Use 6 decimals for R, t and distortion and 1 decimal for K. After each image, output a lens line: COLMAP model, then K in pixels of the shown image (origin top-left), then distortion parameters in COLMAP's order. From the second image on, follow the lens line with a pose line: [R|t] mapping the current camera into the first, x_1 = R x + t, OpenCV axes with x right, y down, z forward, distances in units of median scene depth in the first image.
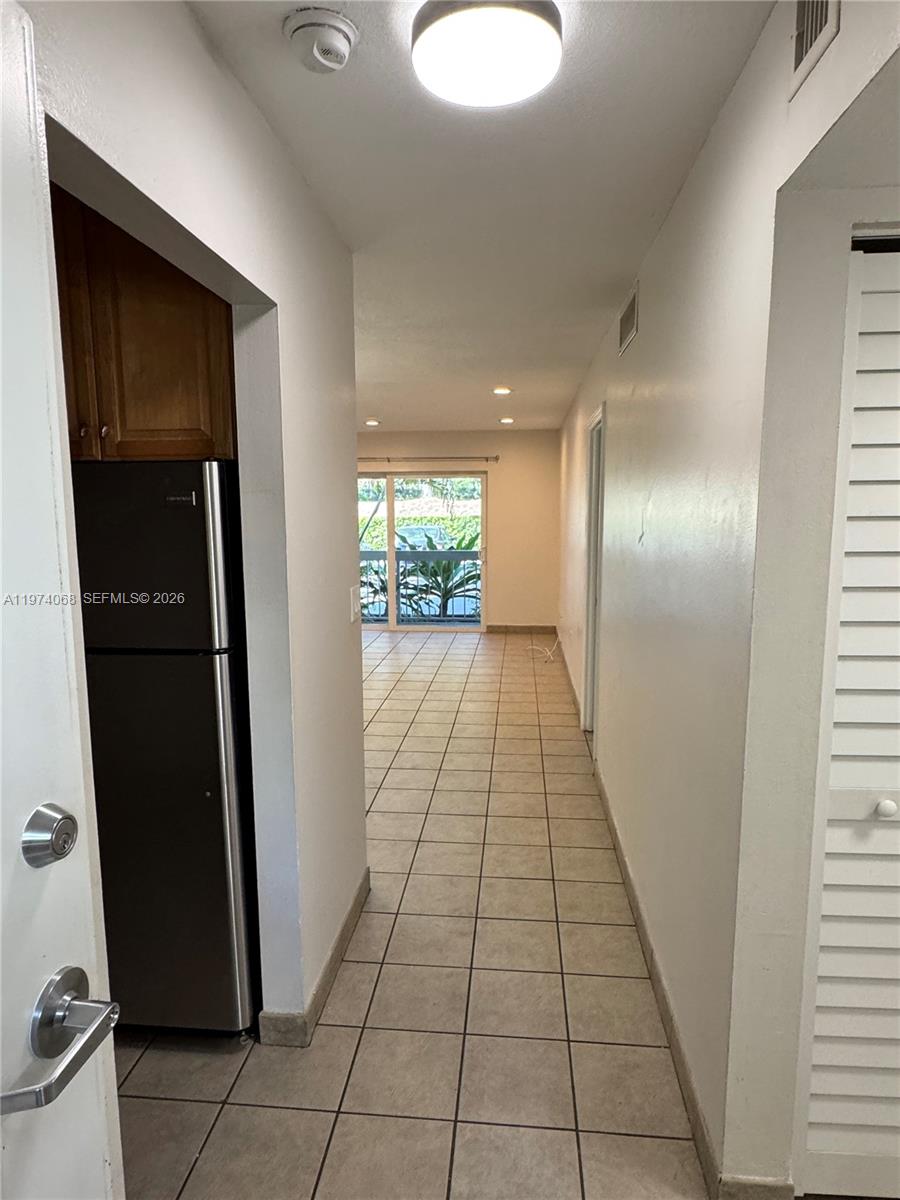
lens RADIAL K [[729.5, 0, 451.7], [0, 729.5, 602.2], [0, 0, 1]] dist [0.002292, 0.000039]
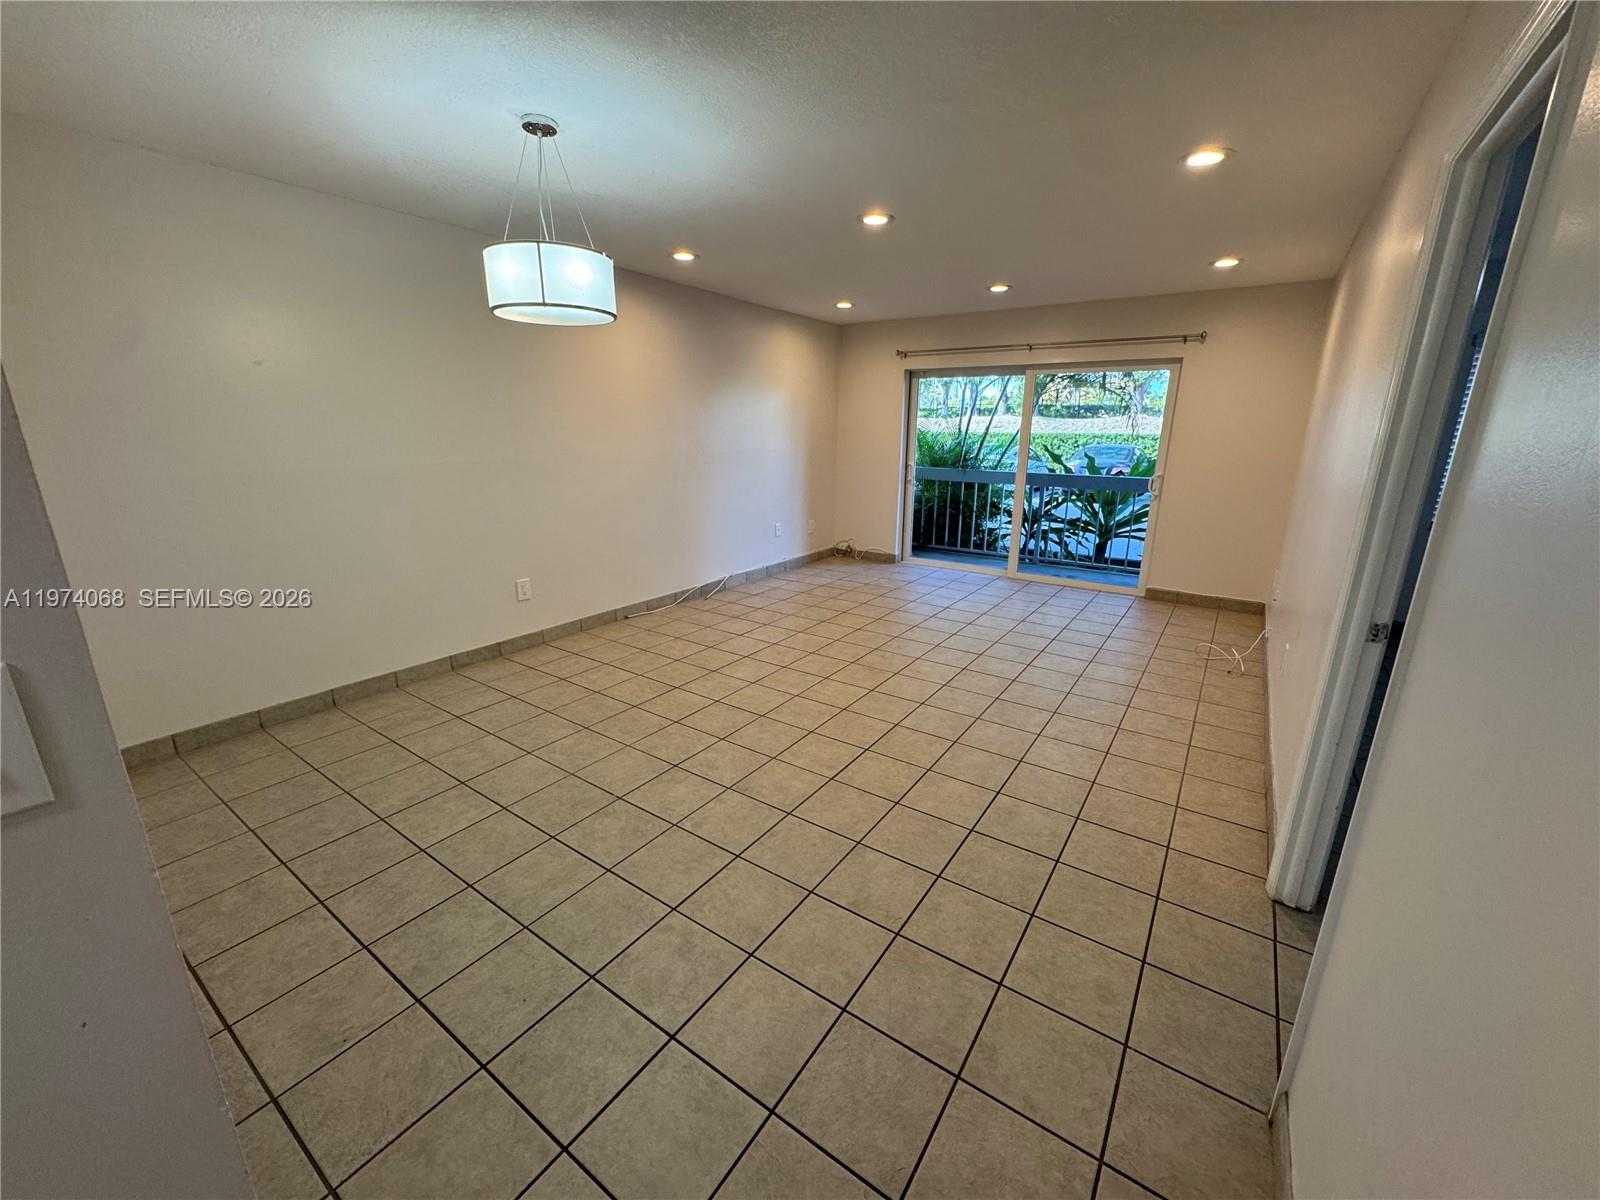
lens RADIAL K [[639.8, 0, 803.2], [0, 639.8, 600.0], [0, 0, 1]] dist [0.002254, 0.002669]
pose [[0.873016, 0.136720, -0.468136, 0.049578], [-0.071232, 0.985353, 0.154935, -0.028516], [0.482462, -0.101914, 0.869968, 0.301737]]
